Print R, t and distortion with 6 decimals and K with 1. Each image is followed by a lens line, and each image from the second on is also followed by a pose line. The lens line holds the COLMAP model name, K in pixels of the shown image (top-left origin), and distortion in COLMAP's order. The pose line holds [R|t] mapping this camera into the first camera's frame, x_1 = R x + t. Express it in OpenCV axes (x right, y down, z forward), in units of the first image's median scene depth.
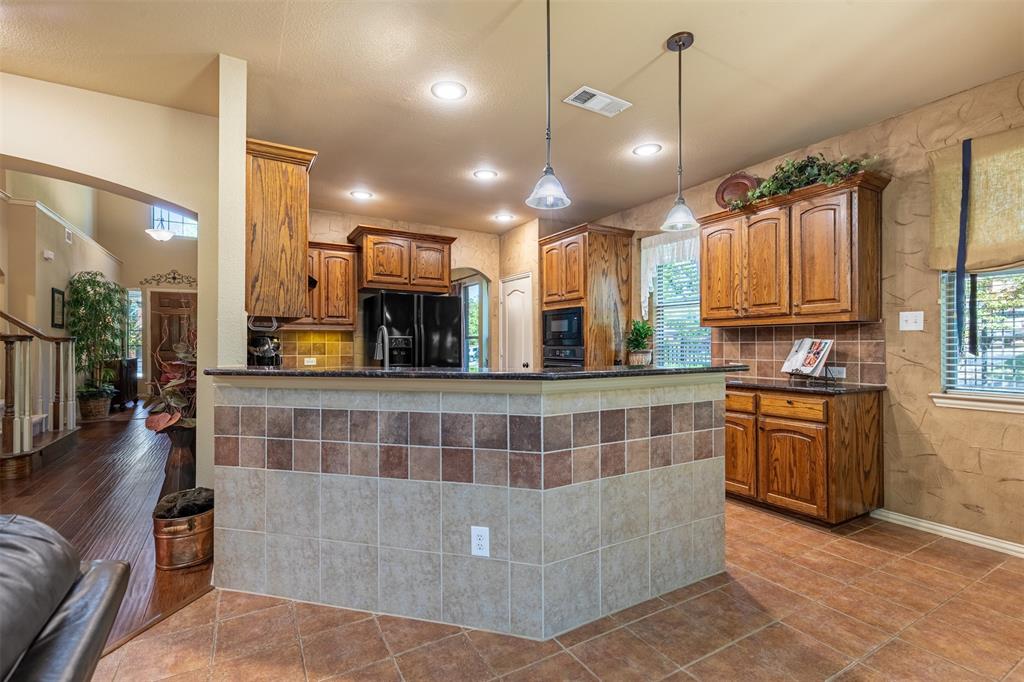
lens RADIAL K [[461.6, 0, 515.2], [0, 461.6, 347.0], [0, 0, 1]] dist [0.013734, -0.000027]
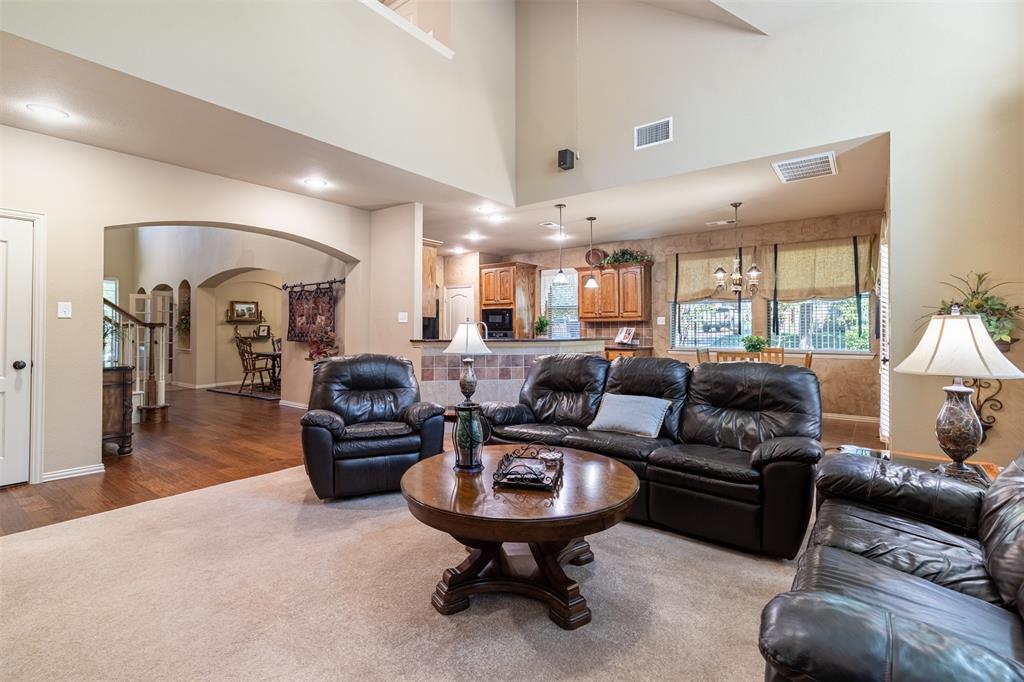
lens RADIAL K [[461.6, 0, 510.3], [0, 461.6, 331.5], [0, 0, 1]] dist [0.013734, -0.000027]
pose [[0.929489, 0.000067, 0.368850, -0.719650], [0.000475, 0.999999, -0.001380, 0.004697], [-0.368849, 0.001458, 0.929488, -0.887833]]
